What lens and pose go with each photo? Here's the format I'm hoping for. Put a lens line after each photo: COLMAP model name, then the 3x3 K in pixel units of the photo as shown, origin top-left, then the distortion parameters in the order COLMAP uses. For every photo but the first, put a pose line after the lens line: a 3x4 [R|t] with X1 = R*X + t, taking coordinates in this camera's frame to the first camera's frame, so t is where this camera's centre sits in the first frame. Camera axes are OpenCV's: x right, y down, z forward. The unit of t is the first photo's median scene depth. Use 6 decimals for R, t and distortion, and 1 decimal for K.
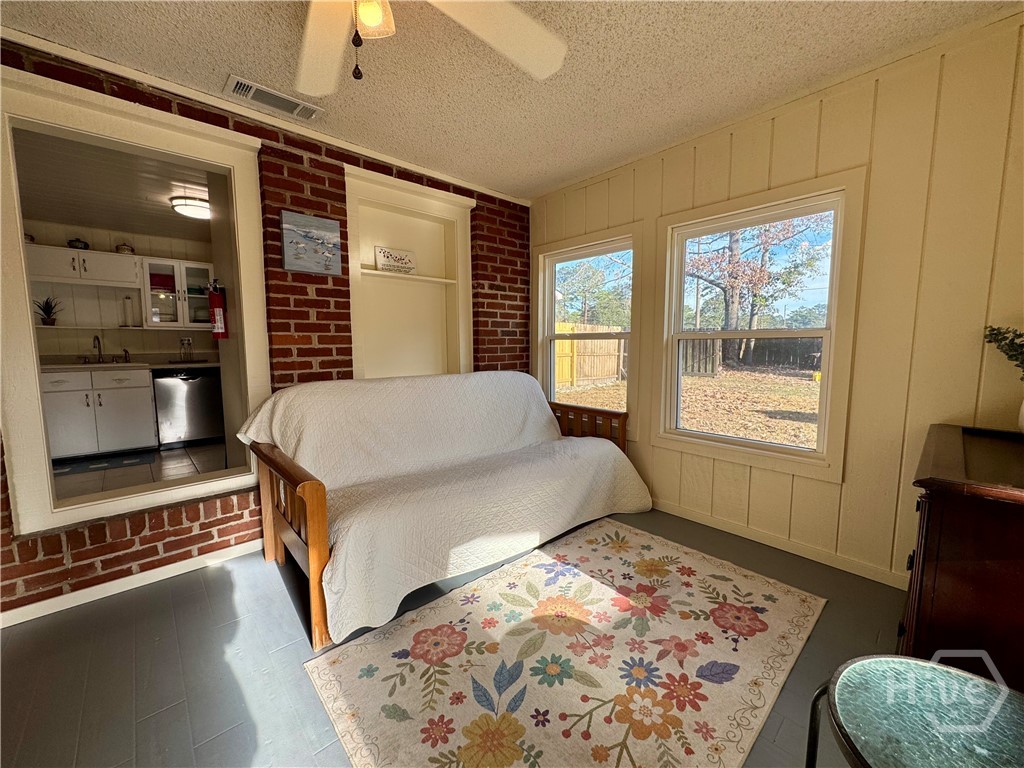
lens RADIAL K [[409.8, 0, 511.1], [0, 409.8, 382.5], [0, 0, 1]] dist [-0.006358, 0.000391]
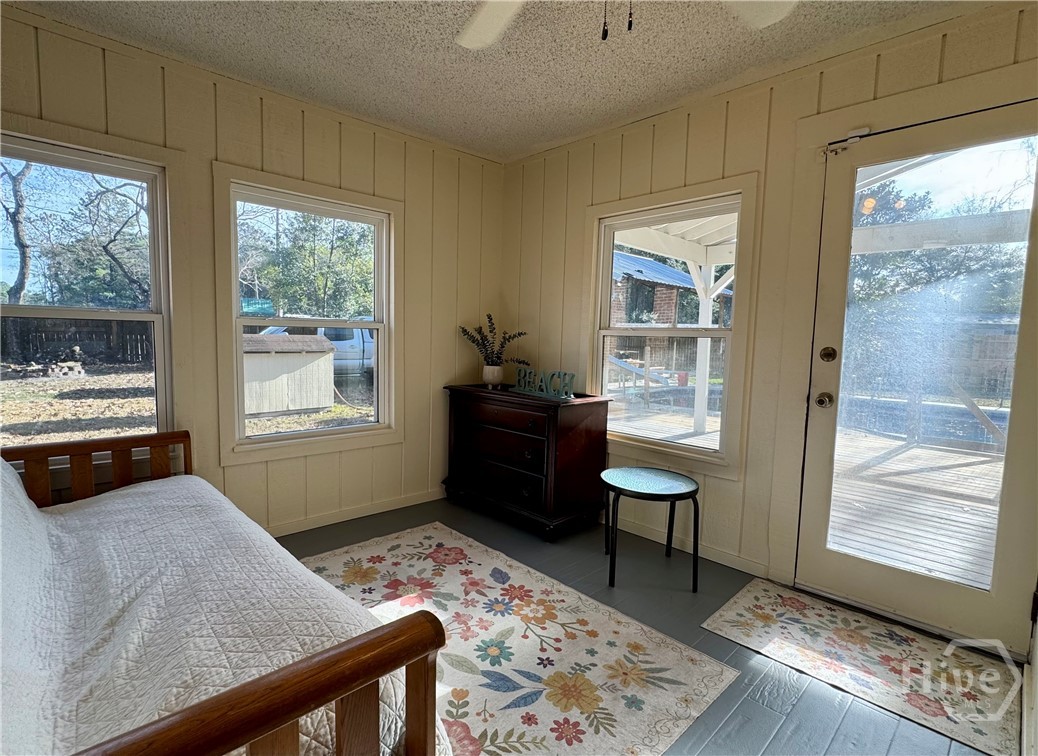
lens RADIAL K [[505.0, 0, 519.5], [0, 505.0, 382.2], [0, 0, 1]] dist [0.000789, -0.000074]
pose [[-0.038836, -0.086275, 0.995514, -1.120046], [0.070751, 0.993528, 0.088863, -0.083330], [-0.996738, 0.073885, -0.032481, 0.932541]]
